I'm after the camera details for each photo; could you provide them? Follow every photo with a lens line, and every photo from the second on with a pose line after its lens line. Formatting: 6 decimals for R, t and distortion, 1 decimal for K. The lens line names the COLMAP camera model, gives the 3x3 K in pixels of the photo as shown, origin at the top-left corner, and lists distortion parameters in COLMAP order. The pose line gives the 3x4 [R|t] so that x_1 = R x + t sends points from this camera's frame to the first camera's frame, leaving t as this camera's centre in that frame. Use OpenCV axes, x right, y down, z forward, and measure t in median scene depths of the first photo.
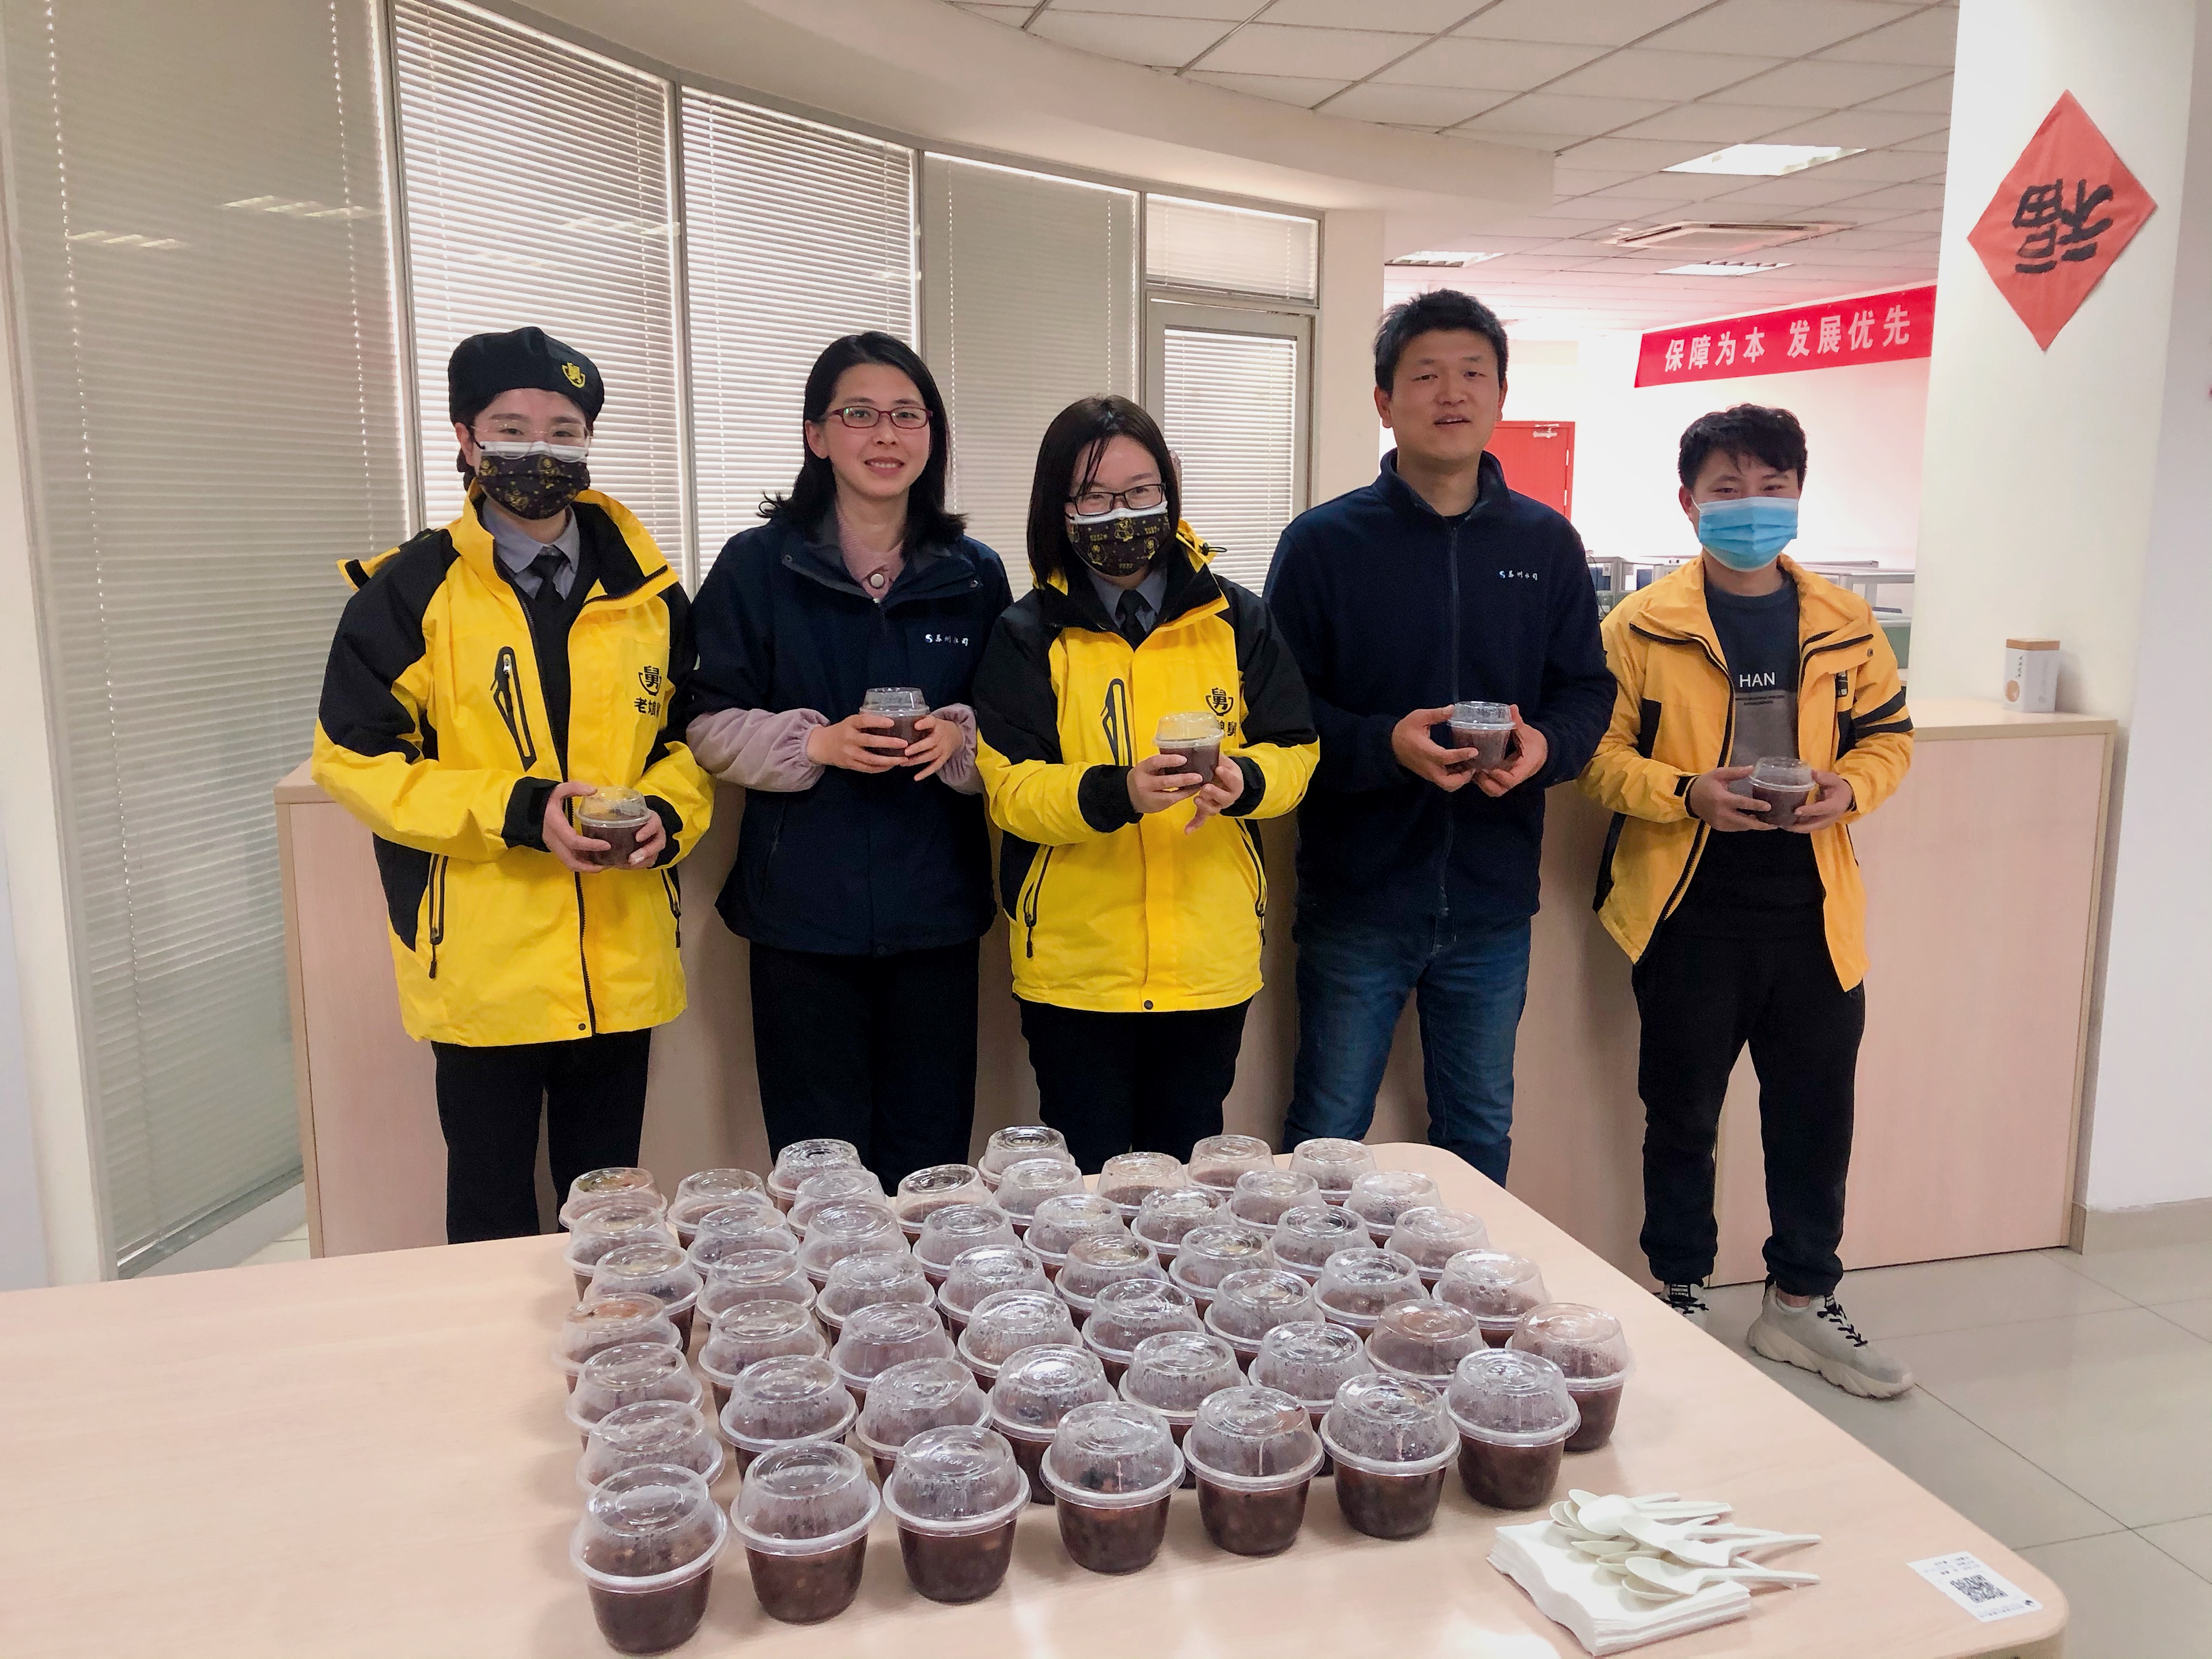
lens RADIAL K [[1809.6, 0, 1100.5], [0, 1809.6, 834.3], [0, 0, 1]] dist [-0.008765, 0.015221]
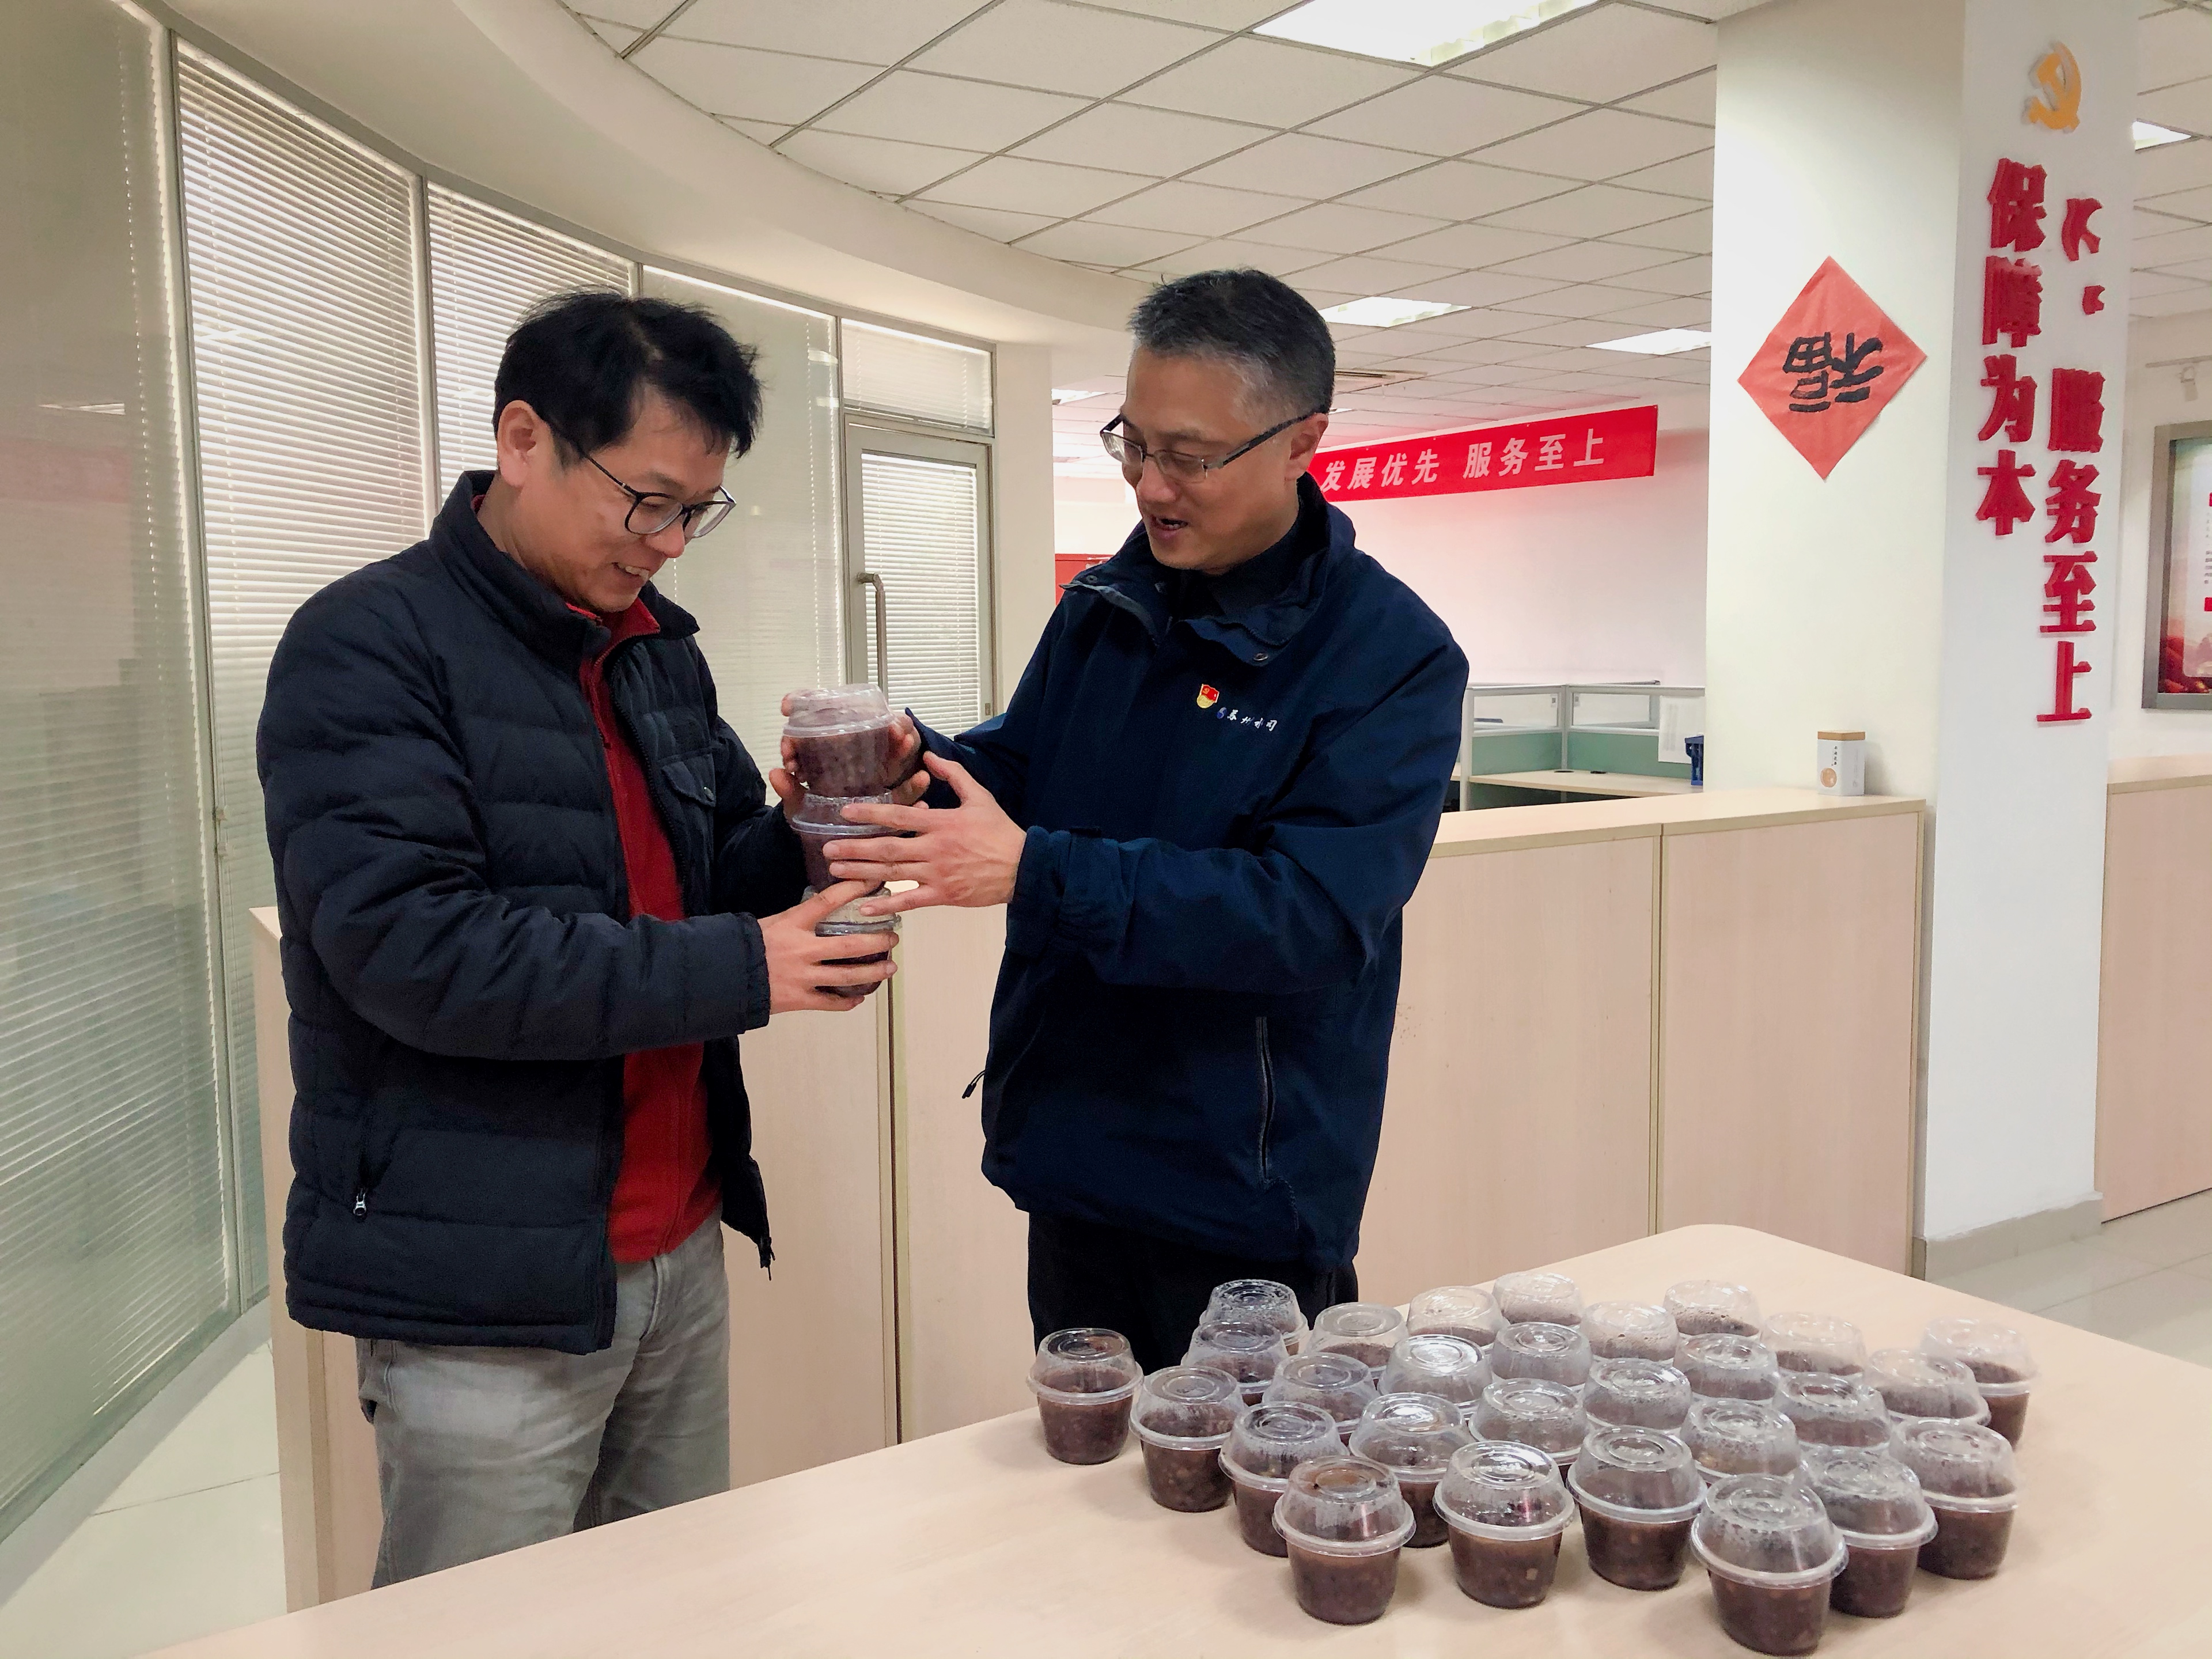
lens RADIAL K [[1809.6, 0, 1102.4], [0, 1809.6, 821.7], [0, 0, 1]] dist [-0.008765, 0.015221]
pose [[0.957020, -0.039309, 0.287346, -0.240029], [0.061821, 0.995651, -0.069692, -0.002240], [-0.283357, 0.084461, 0.955288, 0.060613]]
